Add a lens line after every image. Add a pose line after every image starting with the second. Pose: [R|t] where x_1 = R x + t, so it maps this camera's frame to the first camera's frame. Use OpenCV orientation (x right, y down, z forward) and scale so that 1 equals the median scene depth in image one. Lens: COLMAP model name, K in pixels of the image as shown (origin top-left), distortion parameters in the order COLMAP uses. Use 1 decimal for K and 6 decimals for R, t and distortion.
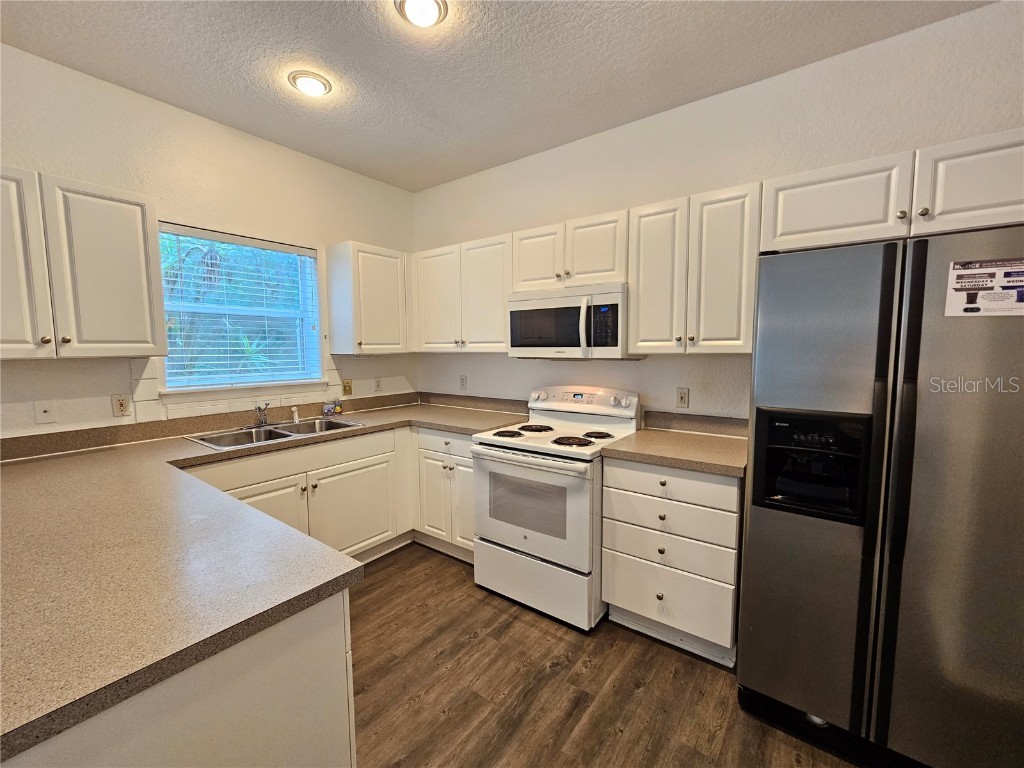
lens RADIAL K [[423.5, 0, 510.7], [0, 423.5, 384.7], [0, 0, 1]] dist [-0.007486, 0.000456]
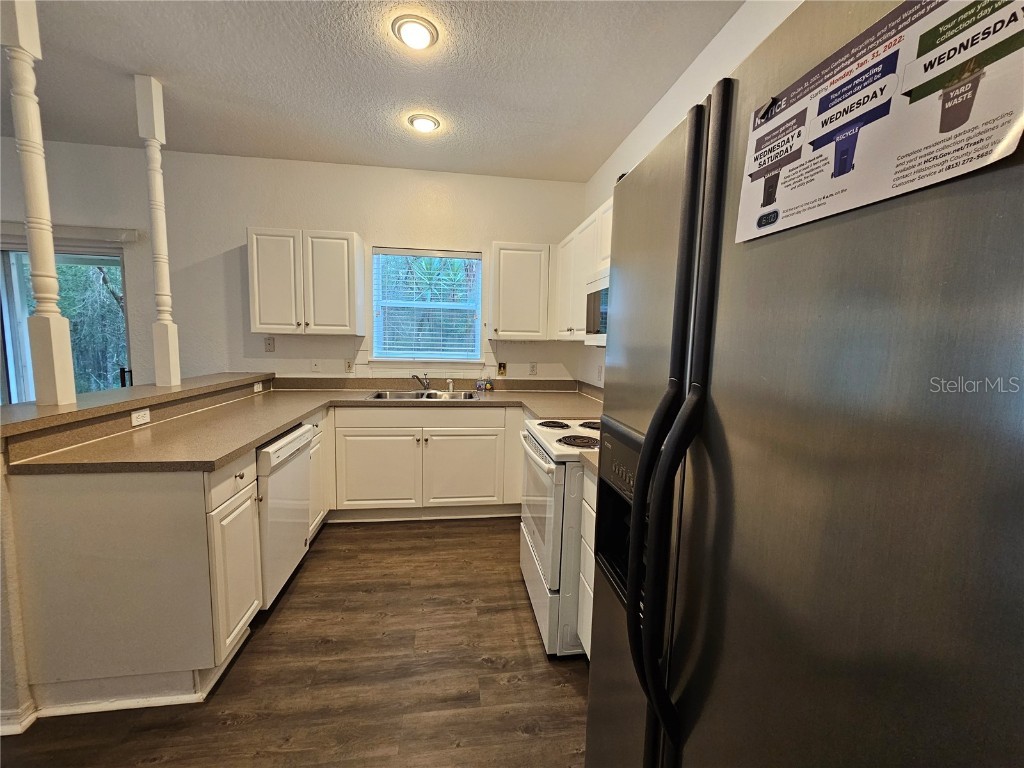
lens RADIAL K [[420.8, 0, 510.3], [0, 420.8, 386.0], [0, 0, 1]] dist [-0.002372, 0.003263]
pose [[0.708555, 0.098636, -0.698728, 0.631202], [-0.089848, 0.994734, 0.049310, -0.008989], [0.699912, 0.027840, 0.713686, 0.280925]]
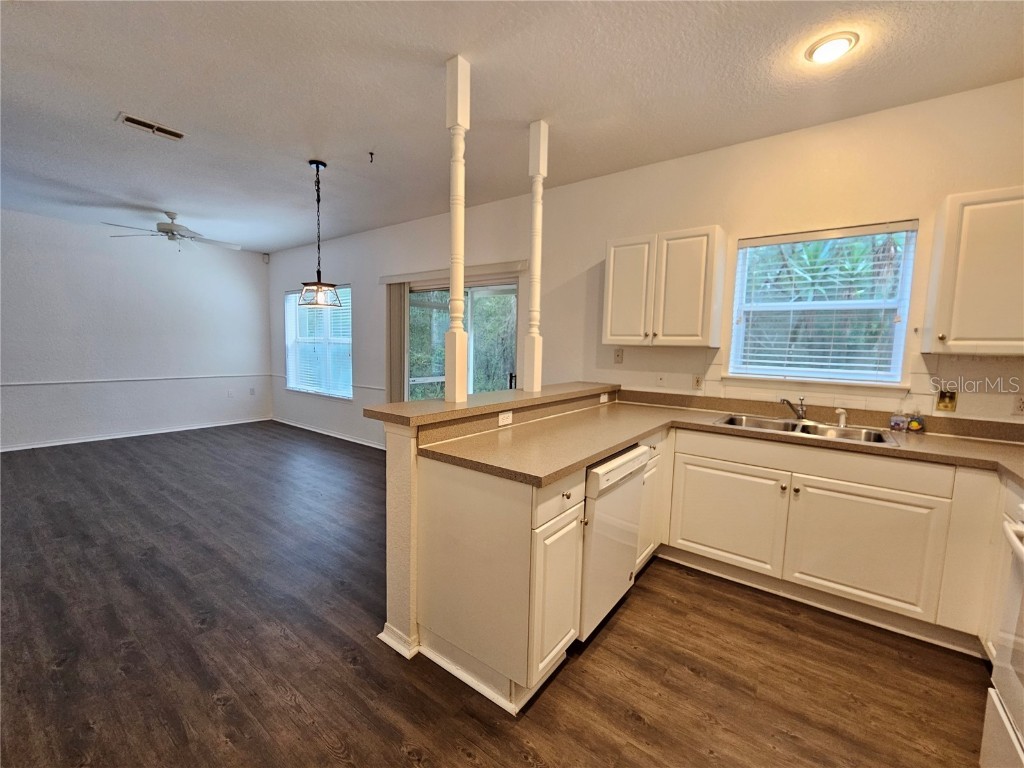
lens RADIAL K [[423.5, 0, 510.7], [0, 423.5, 384.7], [0, 0, 1]] dist [-0.007486, 0.000456]
pose [[-0.001102, 0.100831, -0.994903, 0.464989], [-0.112097, 0.988620, 0.100319, -0.012424], [0.993697, 0.111636, 0.010213, 0.362987]]
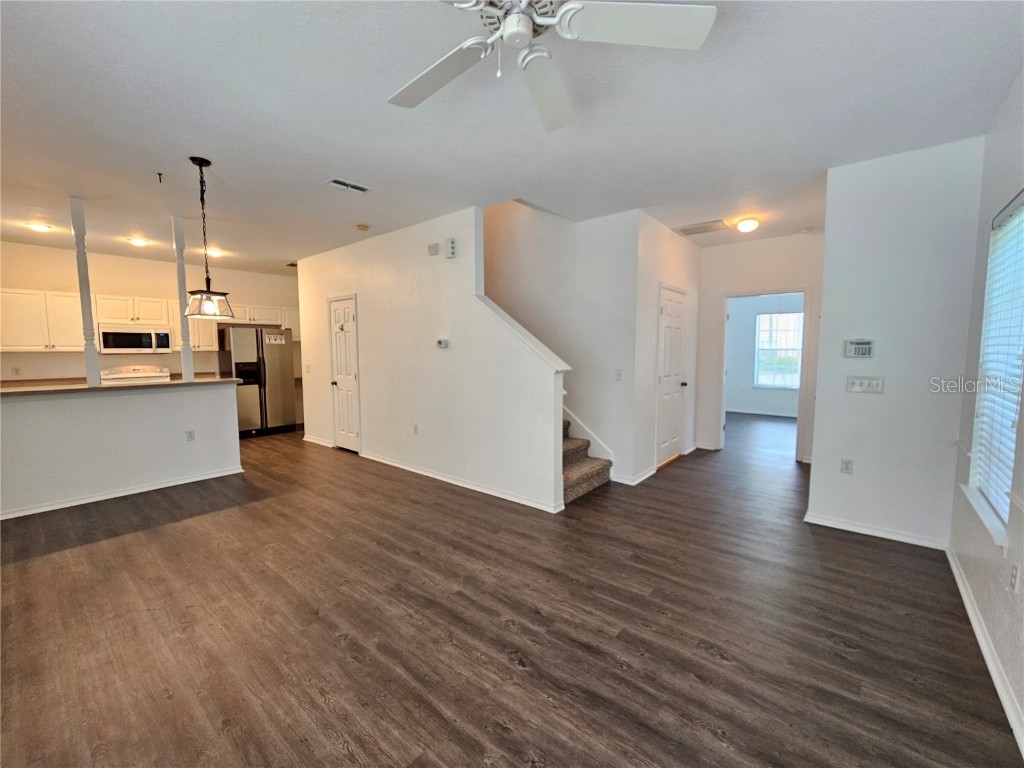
lens RADIAL K [[423.5, 0, 510.7], [0, 423.5, 384.7], [0, 0, 1]] dist [-0.007486, 0.000456]
pose [[0.054625, -0.080127, 0.995287, -2.418549], [0.091050, 0.993022, 0.074948, 0.144139], [-0.994347, 0.086526, 0.061539, -1.383832]]
